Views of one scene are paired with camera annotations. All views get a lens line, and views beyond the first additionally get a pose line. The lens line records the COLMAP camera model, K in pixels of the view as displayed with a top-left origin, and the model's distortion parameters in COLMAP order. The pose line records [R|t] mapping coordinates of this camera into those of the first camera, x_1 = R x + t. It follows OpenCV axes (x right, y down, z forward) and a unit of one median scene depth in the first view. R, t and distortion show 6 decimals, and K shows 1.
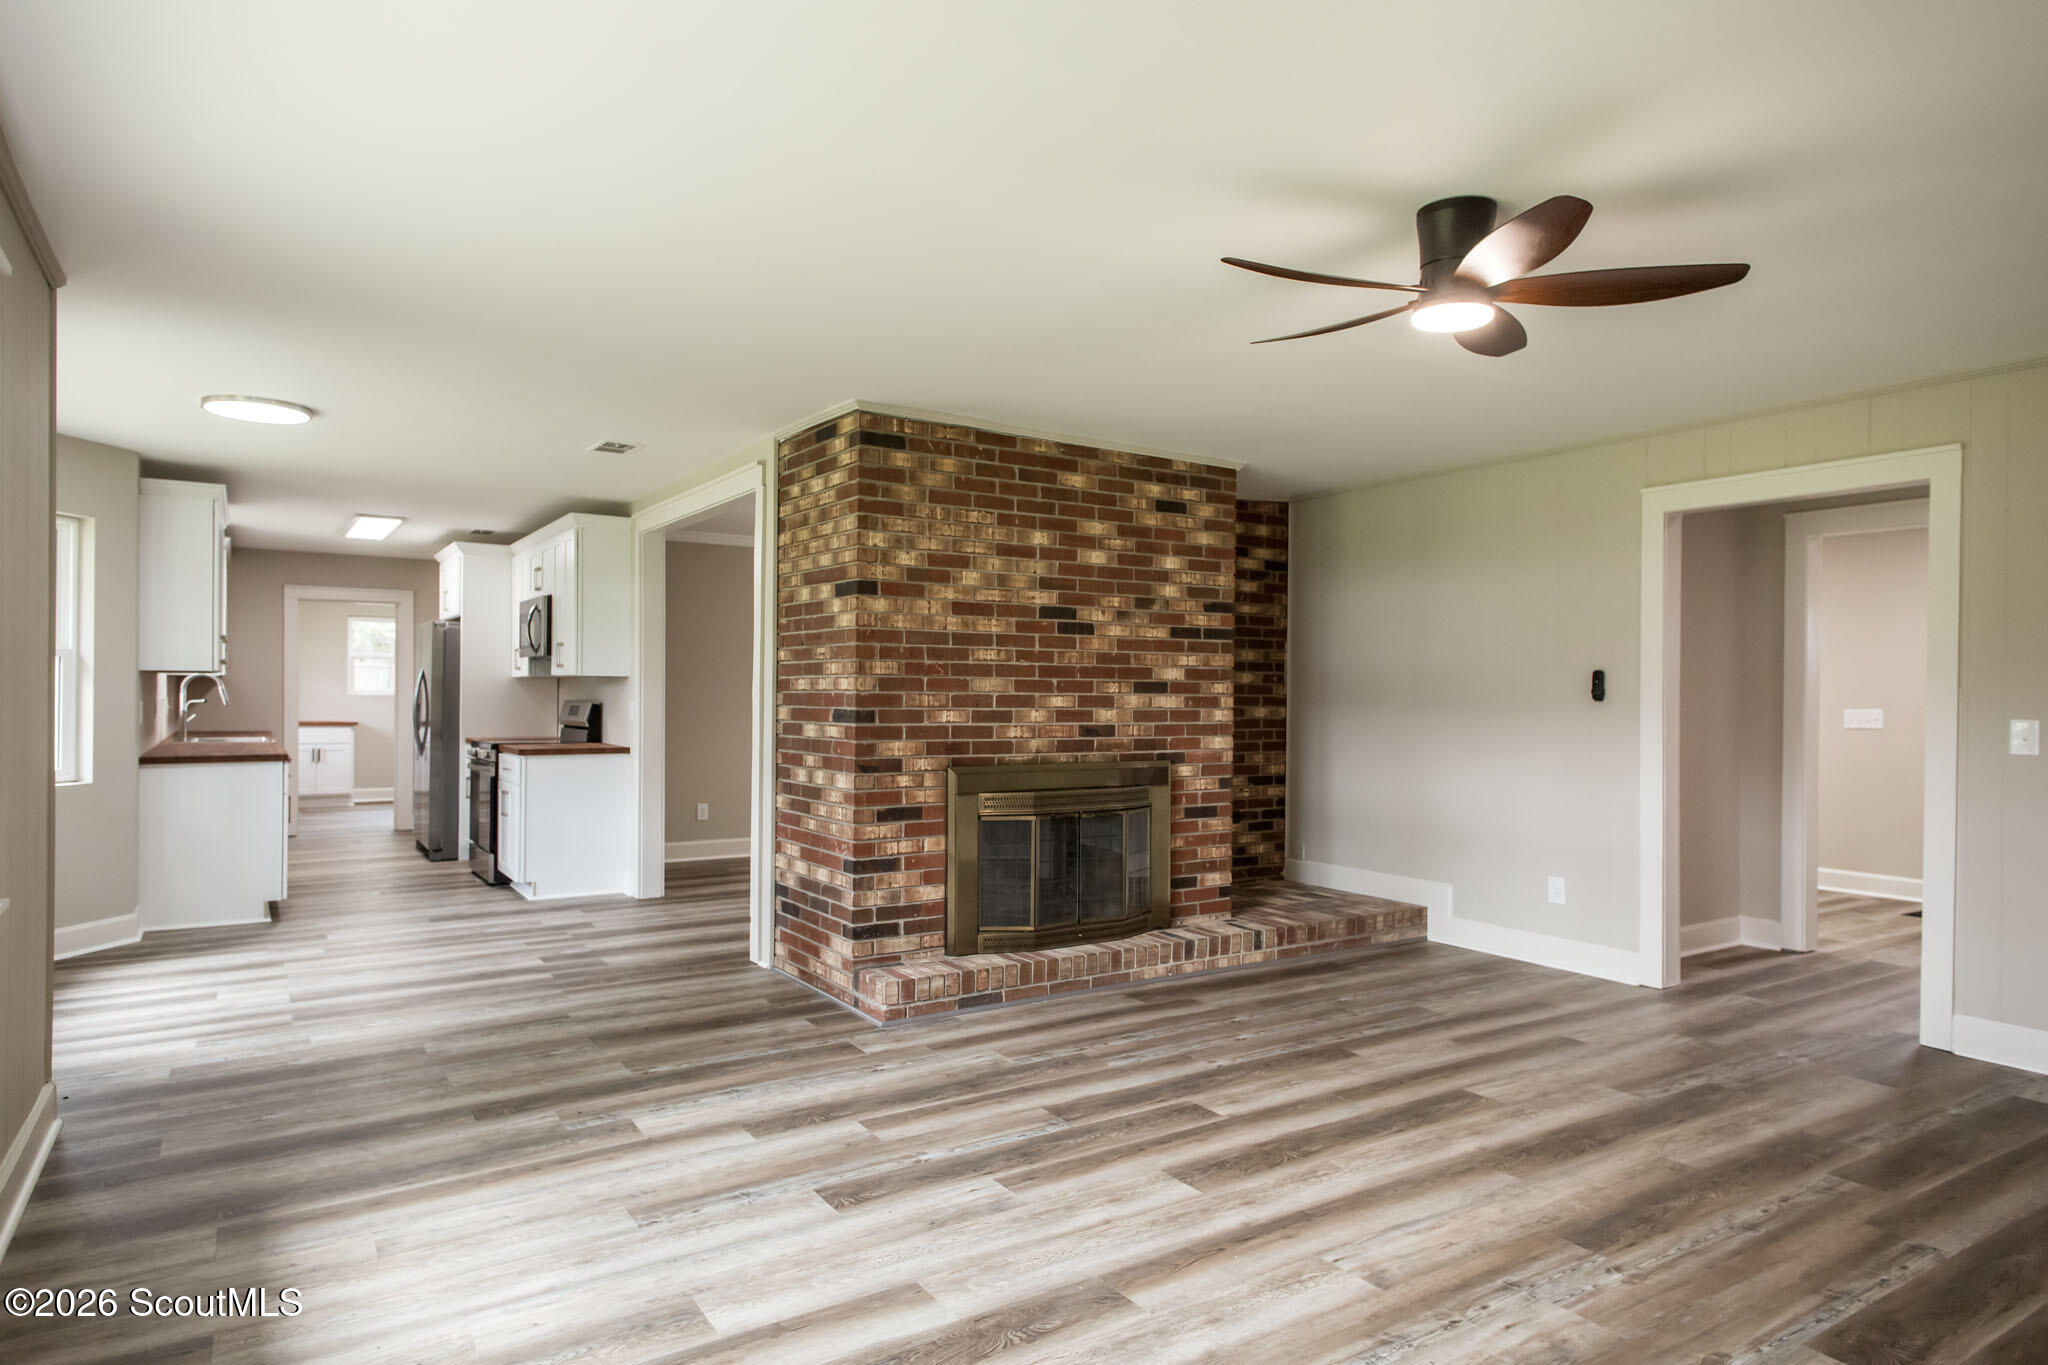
lens RADIAL K [[1165.3, 0, 968.4], [0, 1165.3, 705.4], [0, 0, 1]] dist [0.021638, -0.005339]
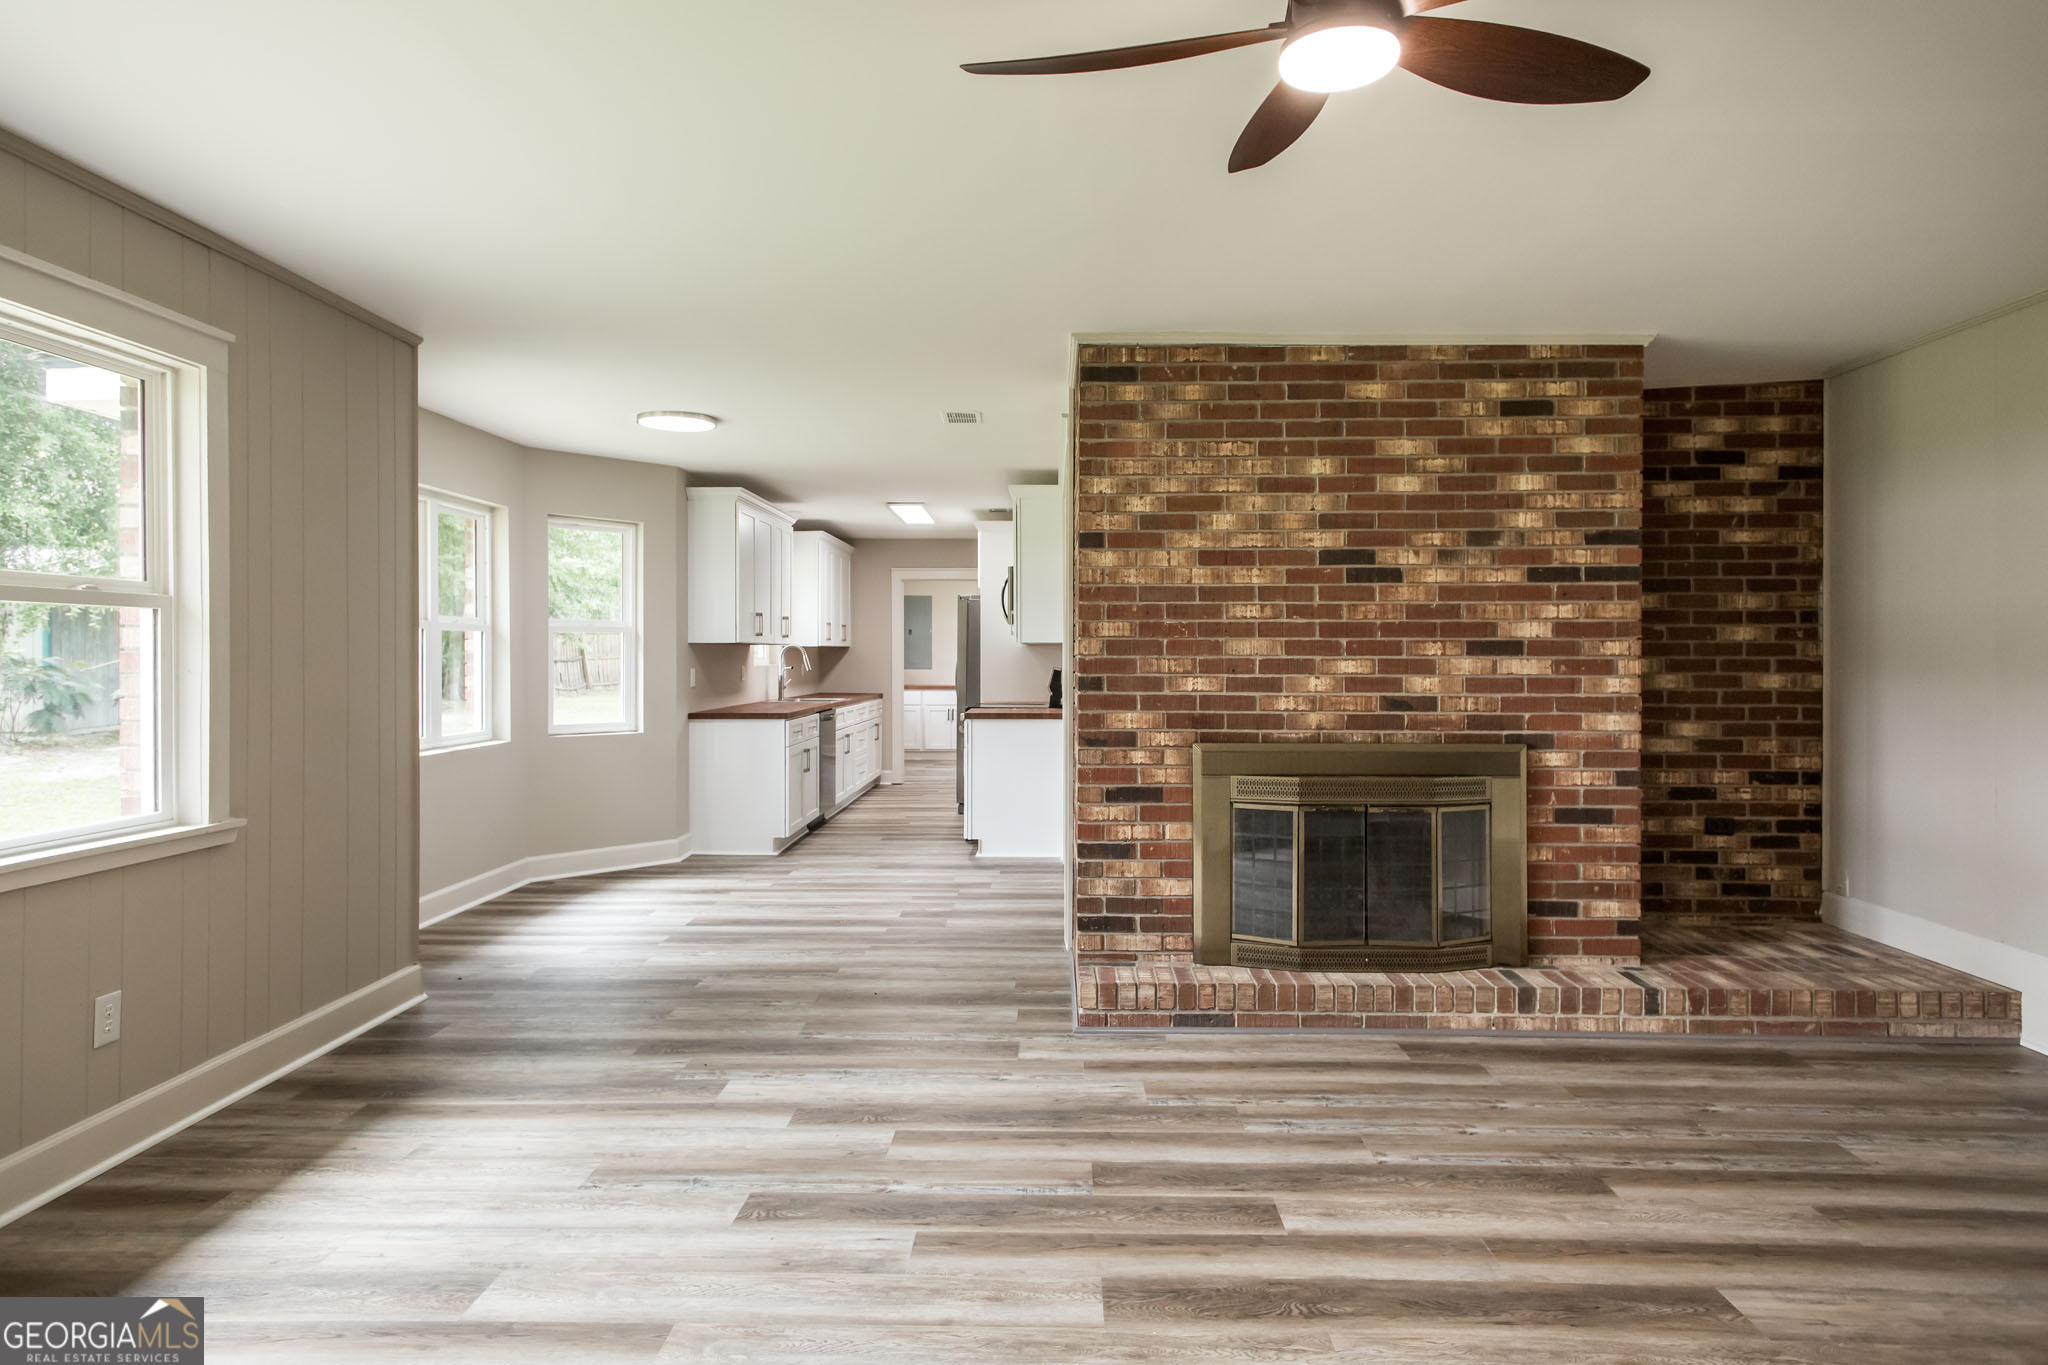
lens RADIAL K [[1165.3, 0, 1030.5], [0, 1165.3, 668.8], [0, 0, 1]] dist [0.021638, -0.005339]
pose [[0.839892, -0.000959, -0.542753, 0.350098], [-0.000515, 0.999997, -0.002564, 0.000367], [0.542754, 0.002433, 0.839888, 0.212876]]
